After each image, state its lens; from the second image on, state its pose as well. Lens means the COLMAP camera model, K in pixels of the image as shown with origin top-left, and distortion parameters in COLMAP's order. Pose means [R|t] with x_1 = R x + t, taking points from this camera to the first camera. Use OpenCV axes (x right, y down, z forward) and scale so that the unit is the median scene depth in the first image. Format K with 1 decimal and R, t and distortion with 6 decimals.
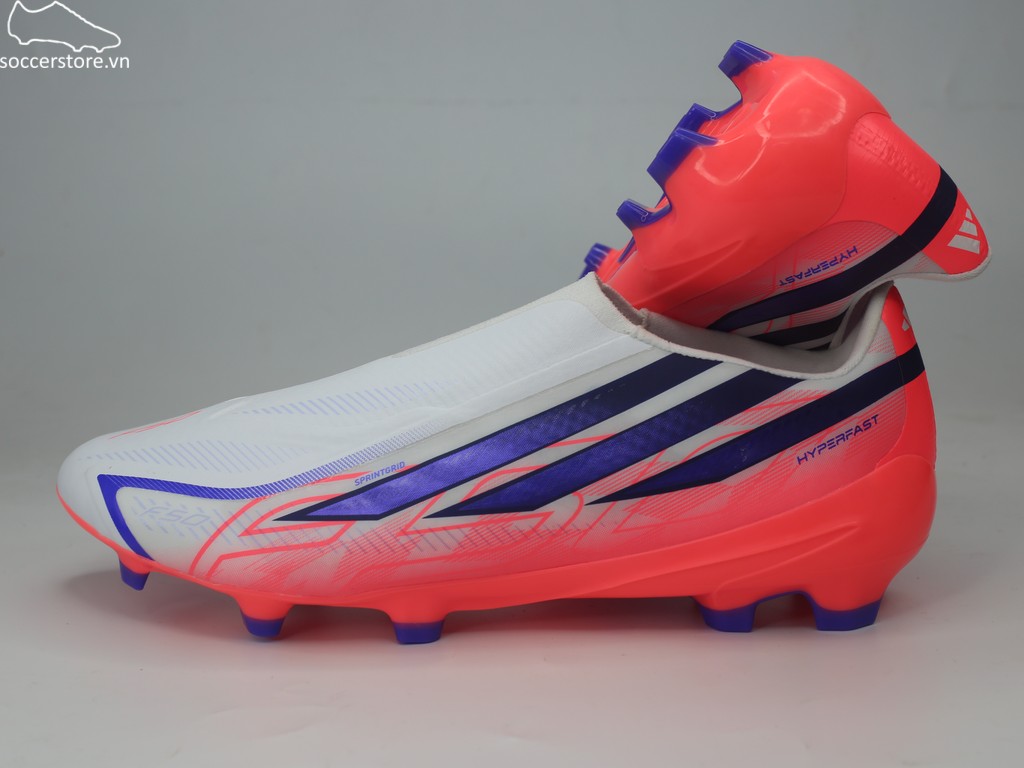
lens RADIAL K [[1853.1, 0, 512.0], [0, 1853.1, 384.0], [0, 0, 1]] dist [-0.131439, -0.012796]
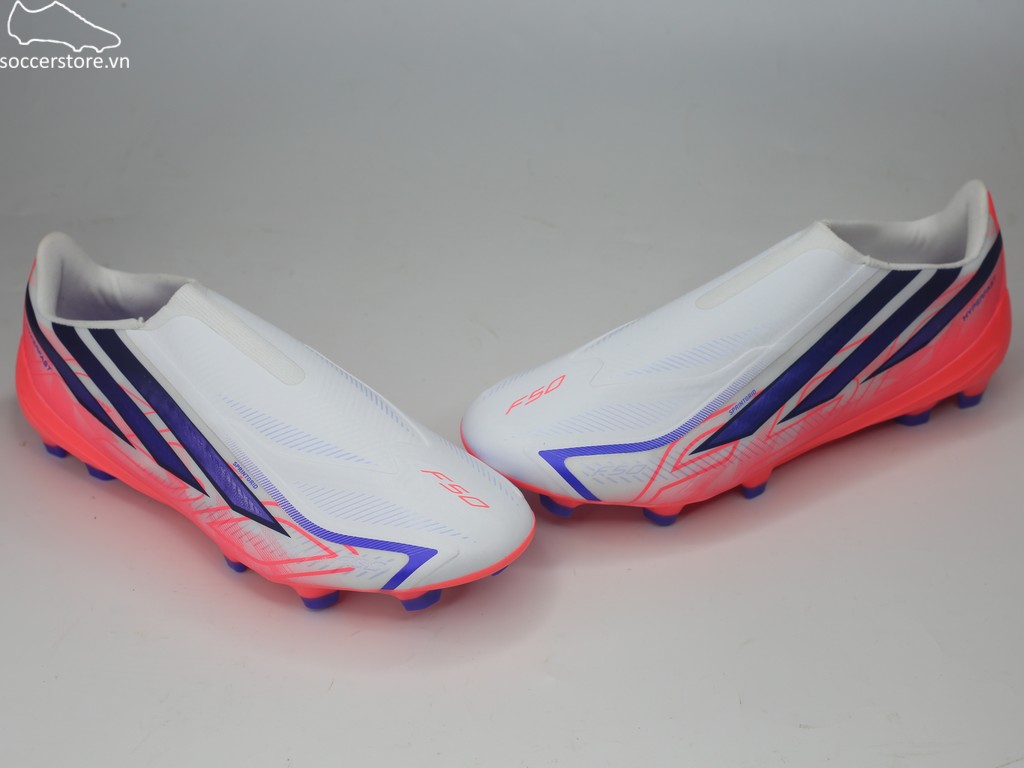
lens RADIAL K [[1853.1, 0, 512.0], [0, 1853.1, 384.0], [0, 0, 1]] dist [-0.131439, -0.012796]
pose [[0.856837, -0.288680, 0.427194, -0.849010], [0.110341, 0.912032, 0.394998, -0.562263], [-0.503642, -0.291311, 0.813316, -0.086321]]
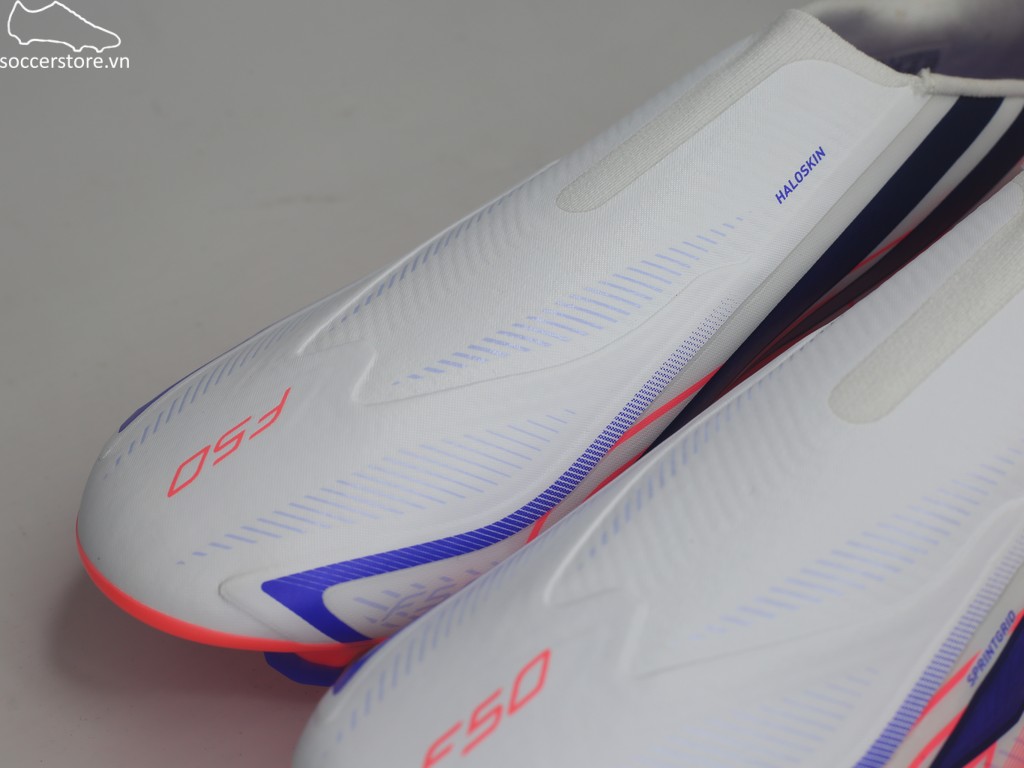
lens RADIAL K [[1853.1, 0, 512.0], [0, 1853.1, 384.0], [0, 0, 1]] dist [-0.131439, -0.012796]
pose [[0.693361, -0.428419, 0.579403, -0.476156], [0.117292, 0.860443, 0.495863, -0.327111], [-0.710980, -0.275853, 0.646848, 0.763776]]
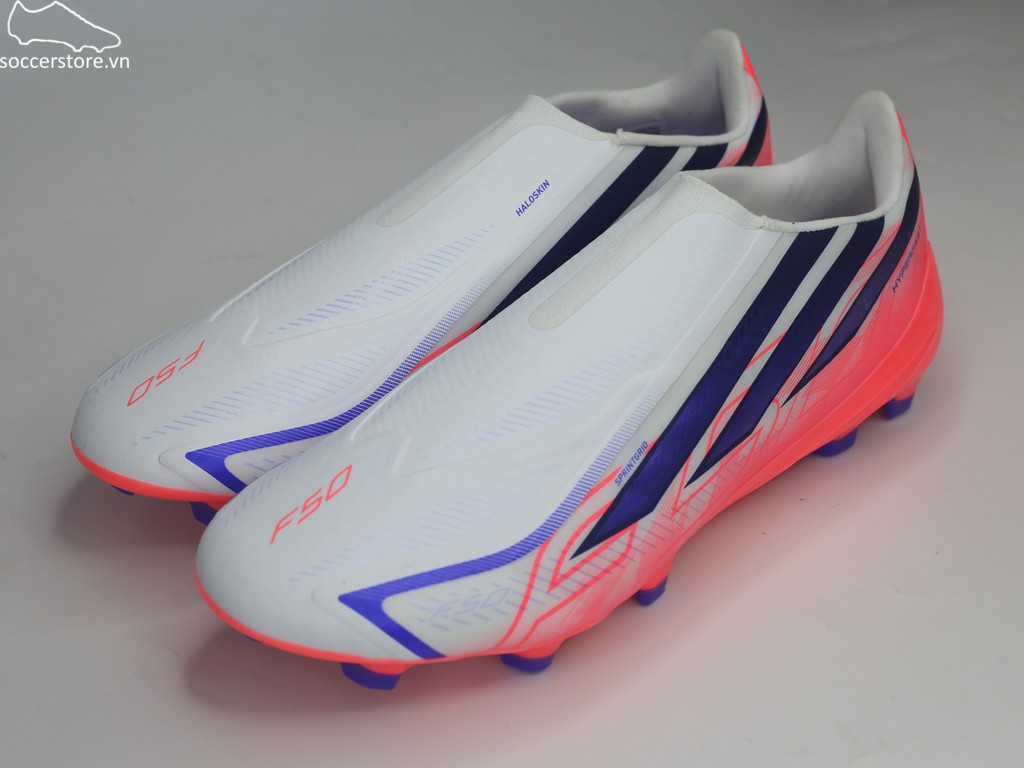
lens RADIAL K [[1853.1, 0, 512.0], [0, 1853.1, 384.0], [0, 0, 1]] dist [-0.131439, -0.012796]
pose [[0.685270, -0.395830, 0.611329, -0.672620], [0.159051, 0.900482, 0.404766, -0.377859], [-0.710709, -0.180142, 0.680030, 0.418059]]
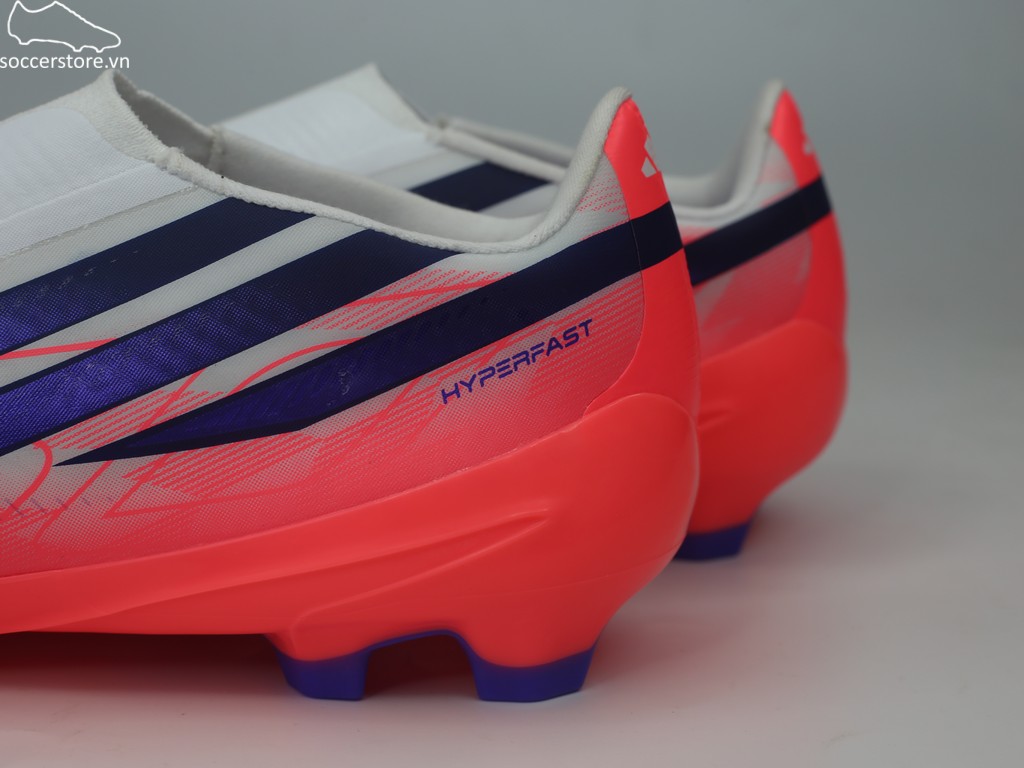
lens RADIAL K [[1853.1, 0, 512.0], [0, 1853.1, 384.0], [0, 0, 1]] dist [-0.131439, -0.012796]
pose [[0.995146, 0.028867, 0.094085, 0.122662], [-0.031838, 0.999036, 0.030237, 0.020087], [-0.093121, -0.033086, 0.995105, 0.441398]]
